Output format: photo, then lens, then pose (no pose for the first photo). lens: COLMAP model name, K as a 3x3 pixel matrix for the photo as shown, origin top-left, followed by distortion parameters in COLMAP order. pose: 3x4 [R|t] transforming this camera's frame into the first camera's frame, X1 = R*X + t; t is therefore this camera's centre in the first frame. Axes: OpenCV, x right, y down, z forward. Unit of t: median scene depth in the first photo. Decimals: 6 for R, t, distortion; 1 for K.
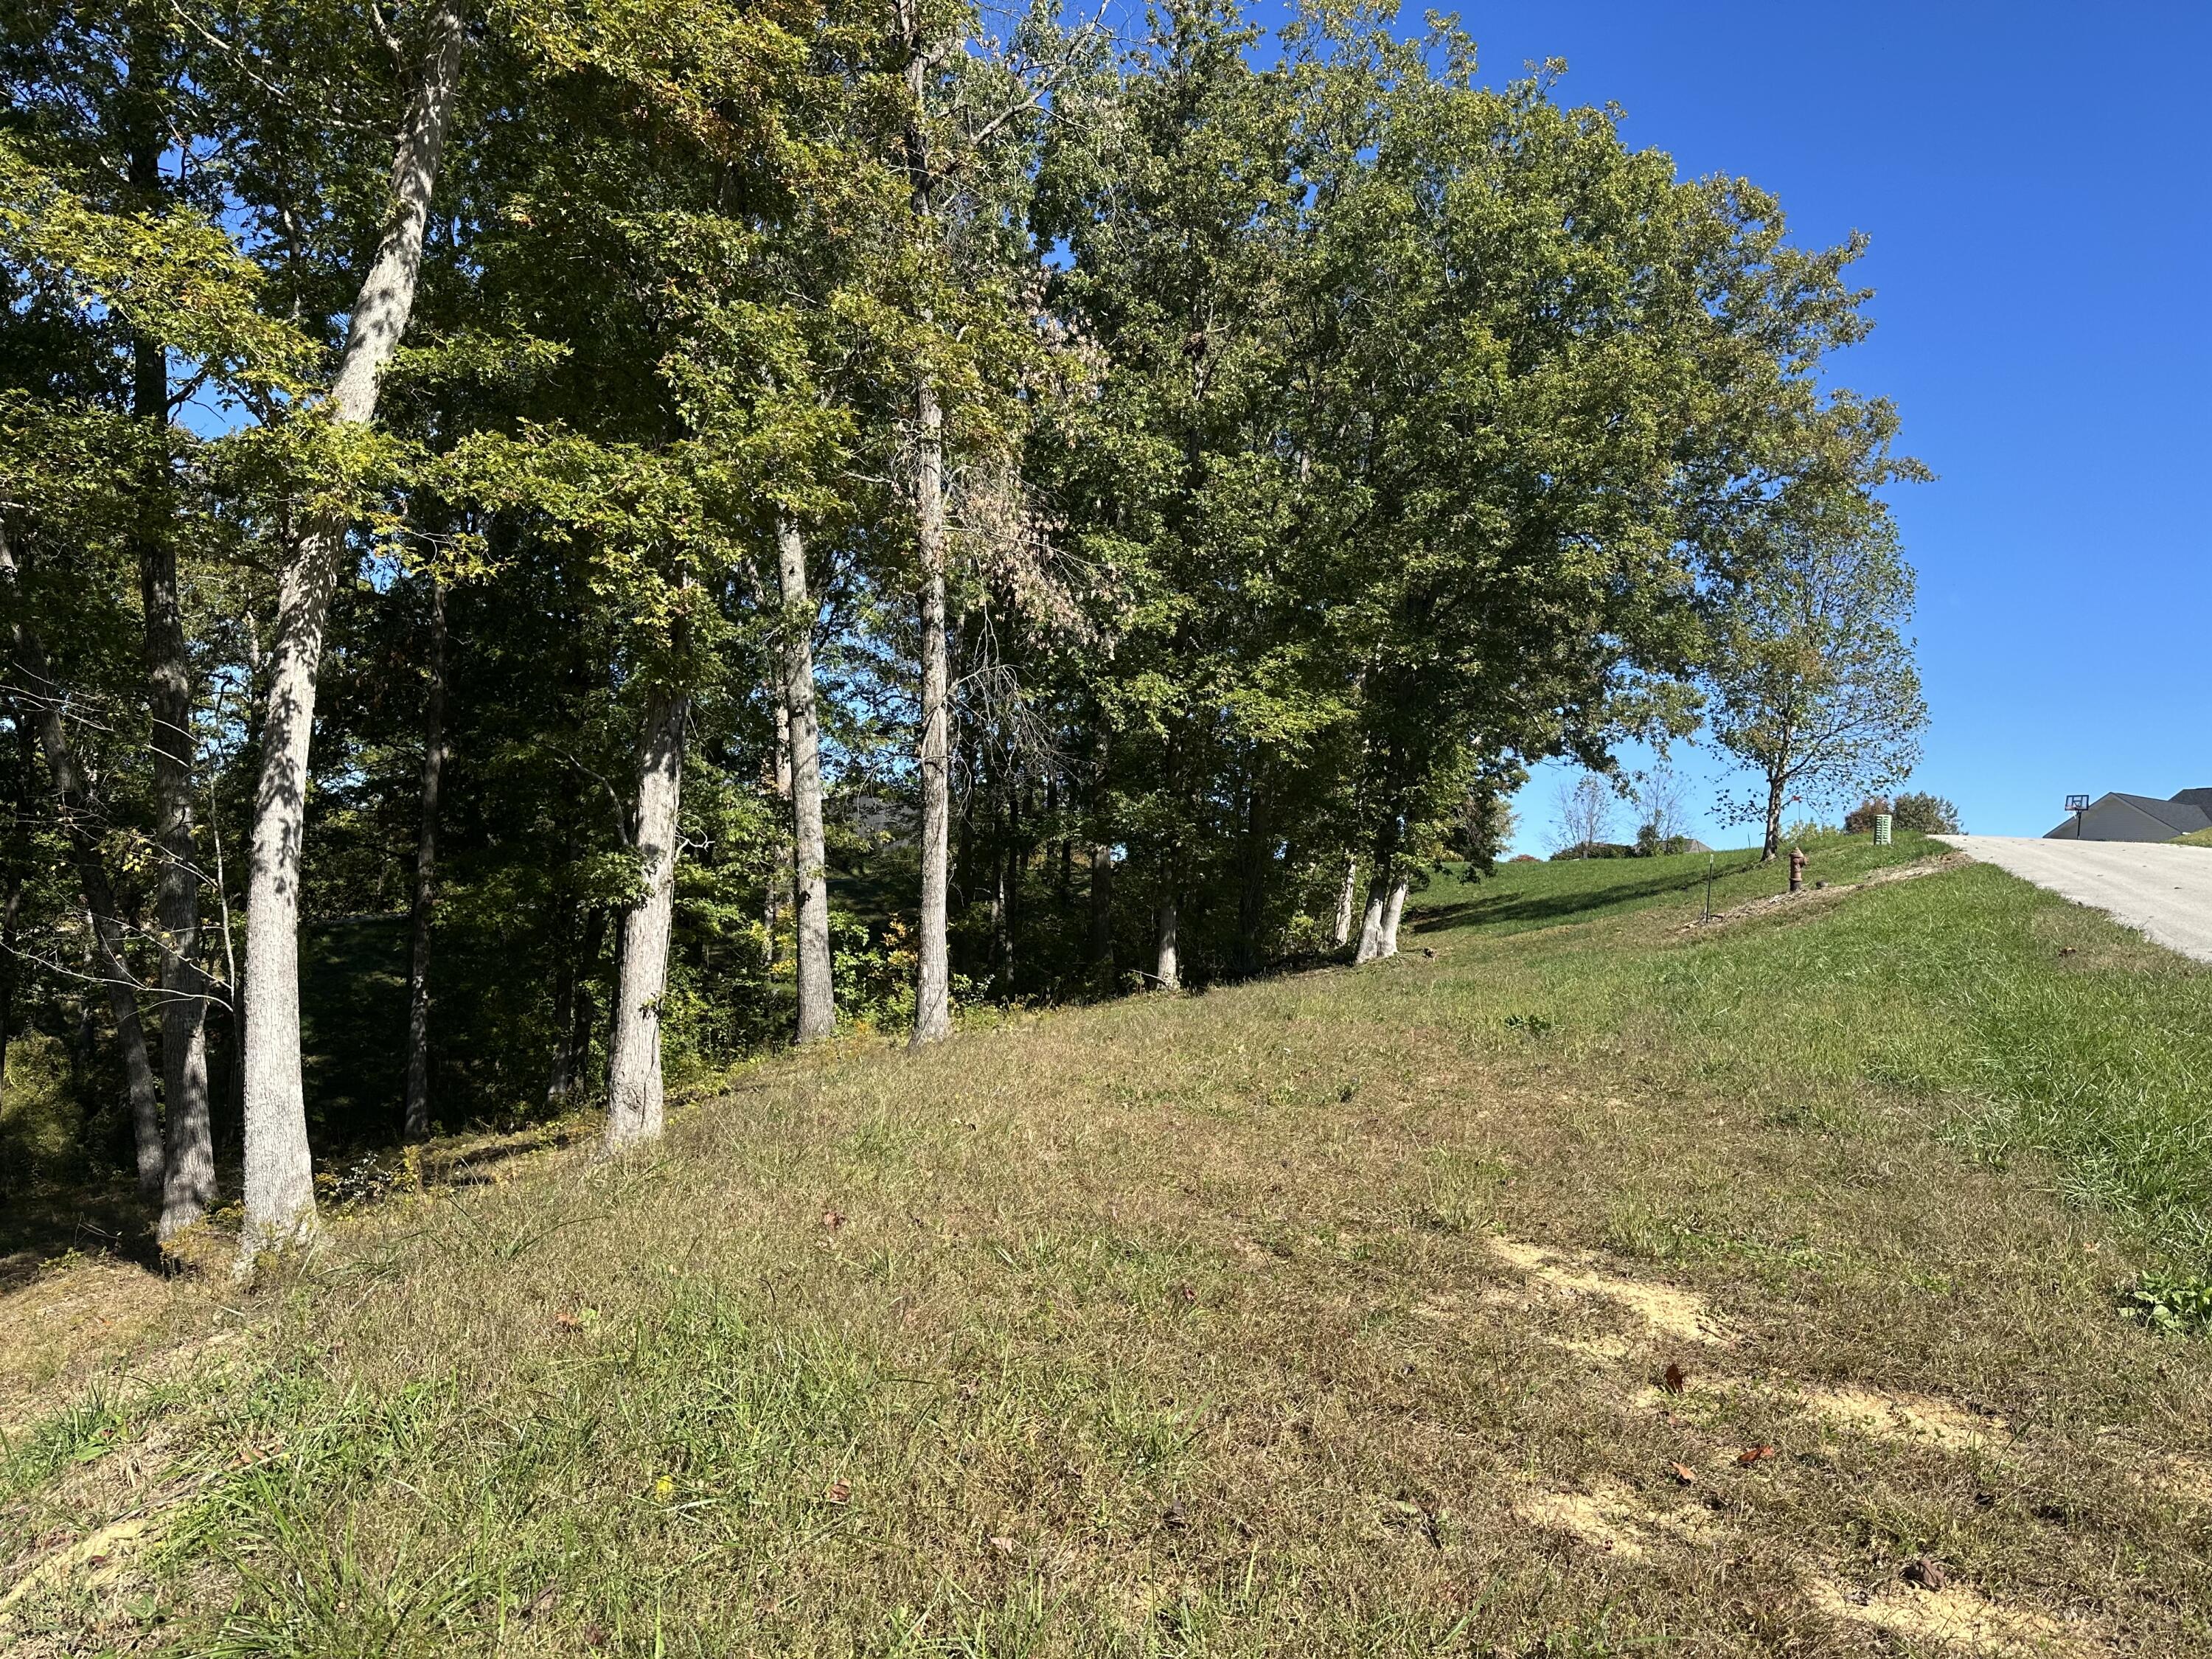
lens RADIAL K [[1542.7, 0, 1105.9], [0, 1542.7, 820.2], [0, 0, 1]] dist [0.084828, -0.108318]
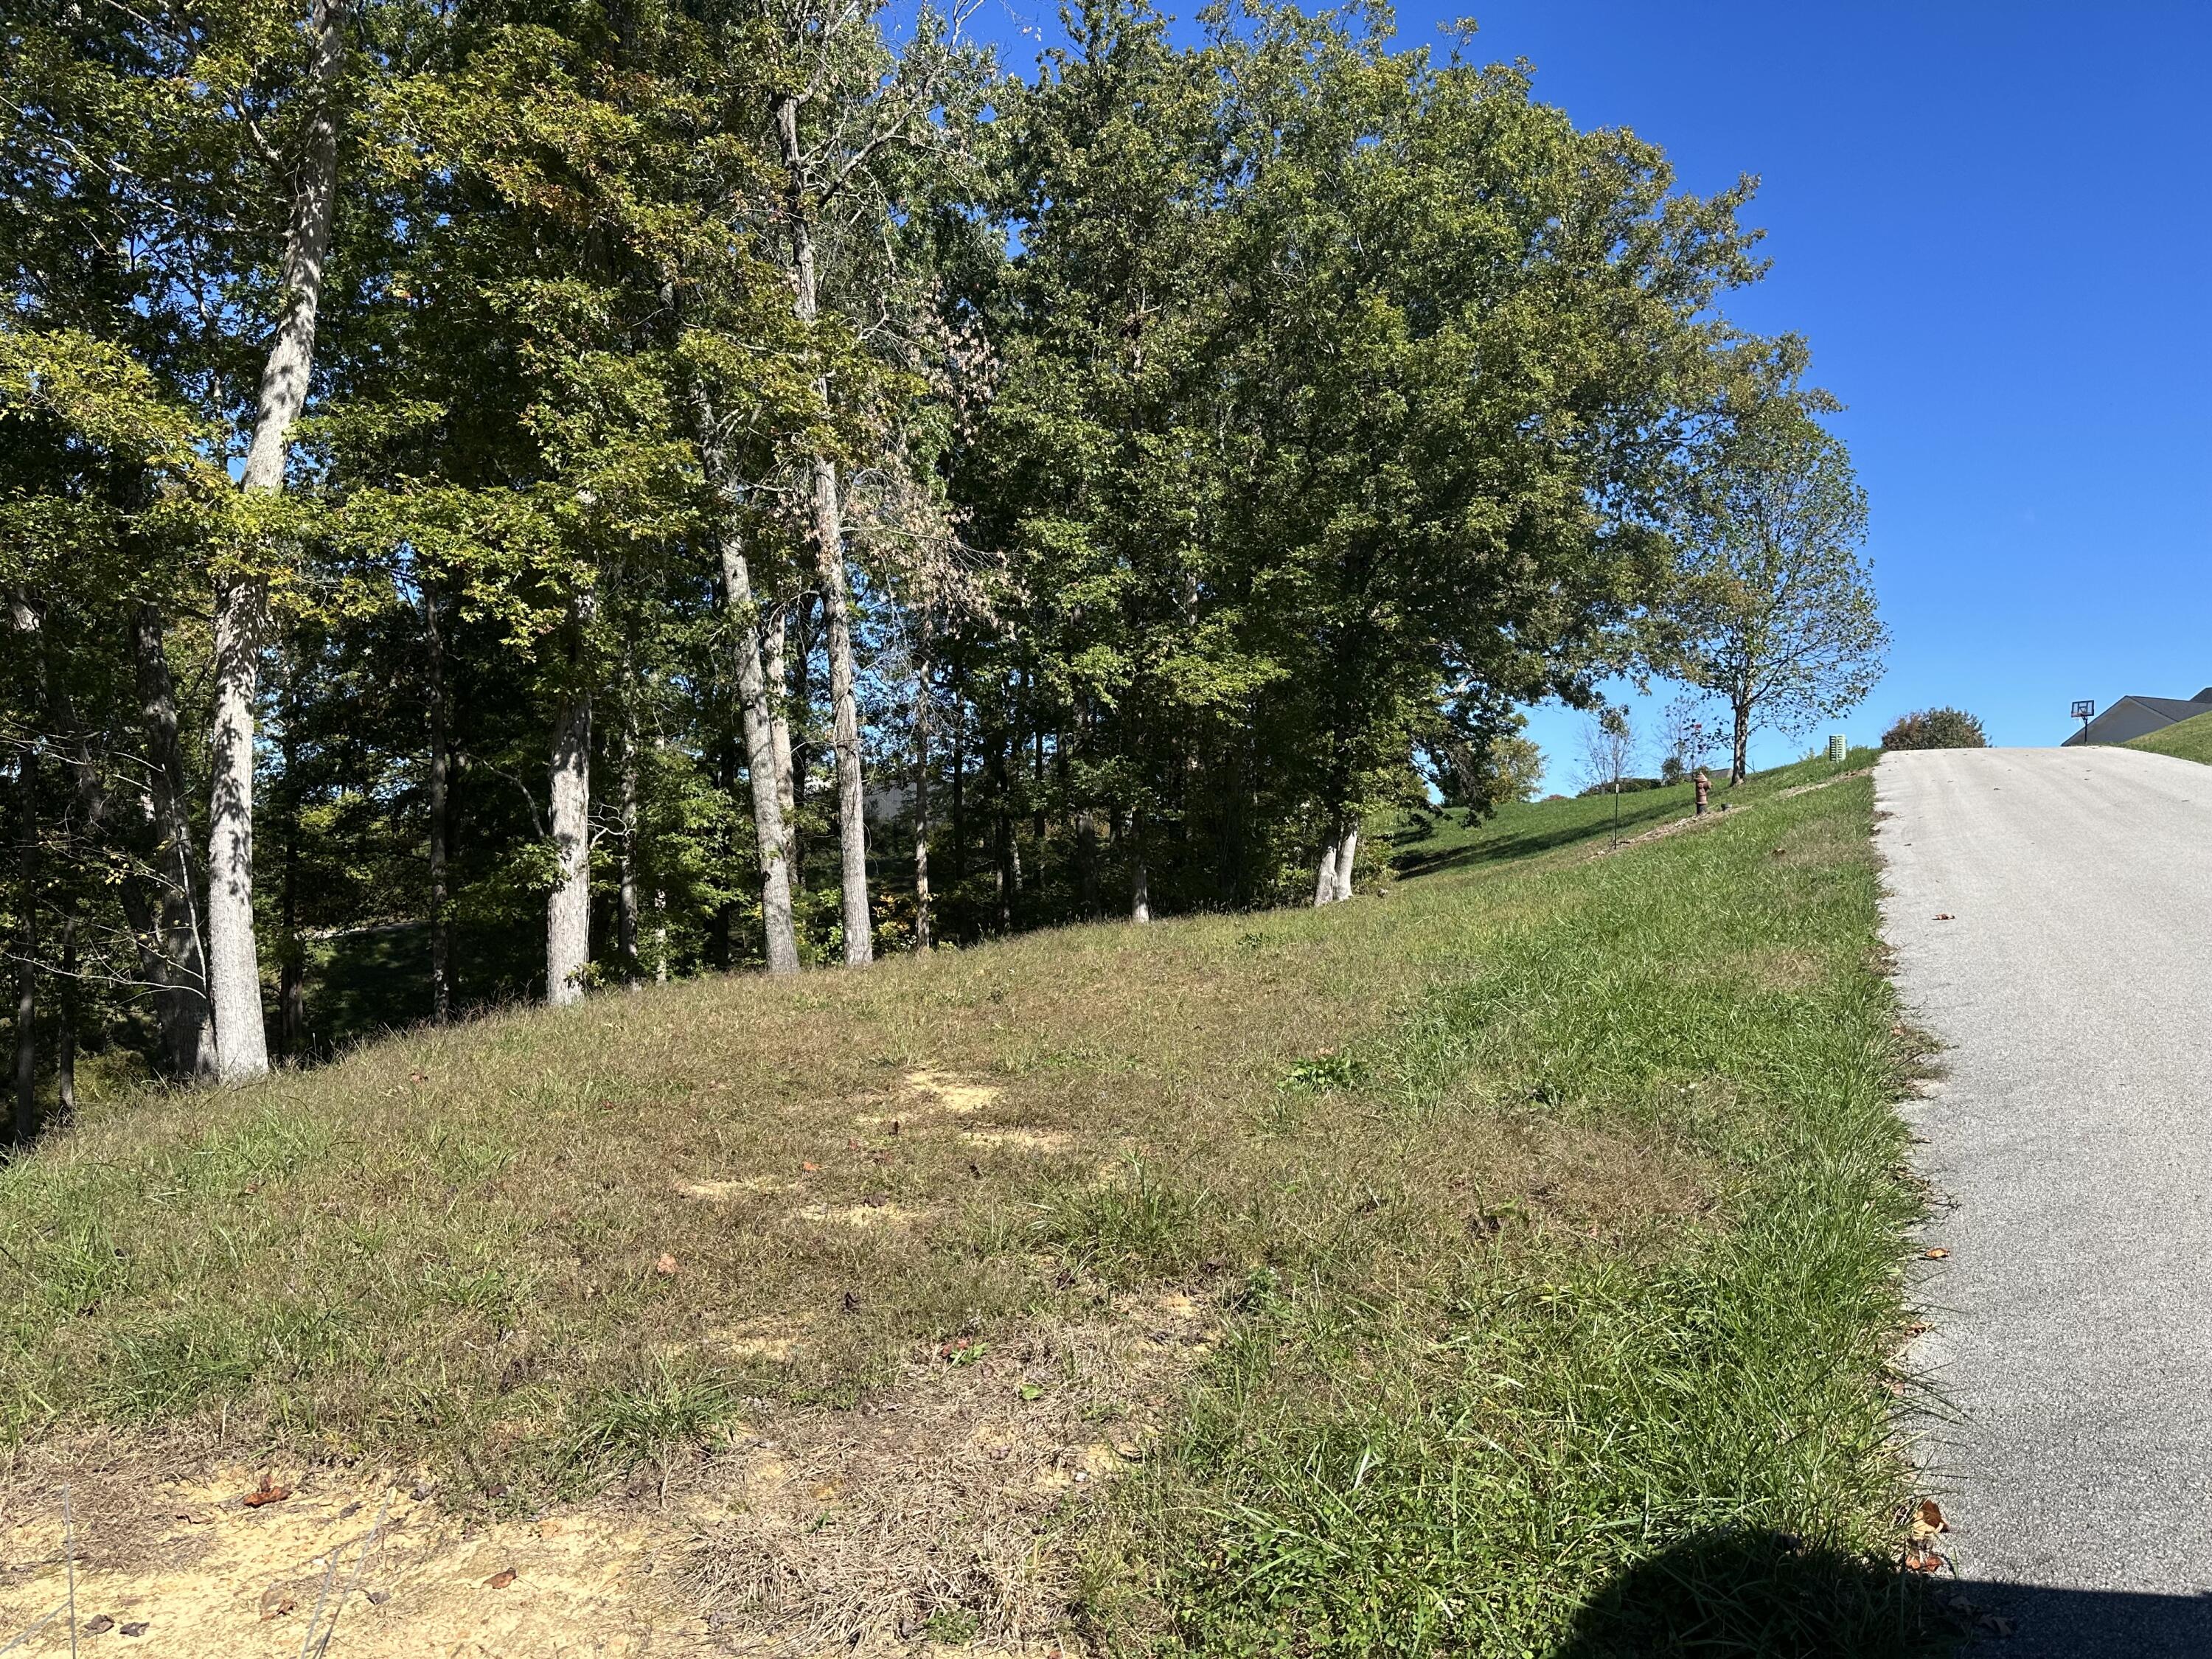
lens RADIAL K [[1544.6, 0, 1106.0], [0, 1544.6, 829.5], [0, 0, 1]] dist [0.076503, -0.094676]
pose [[0.997260, -0.060670, -0.042322, 0.080315], [0.061784, 0.997763, 0.025539, 0.003899], [0.040678, -0.028083, 0.998778, -0.064300]]
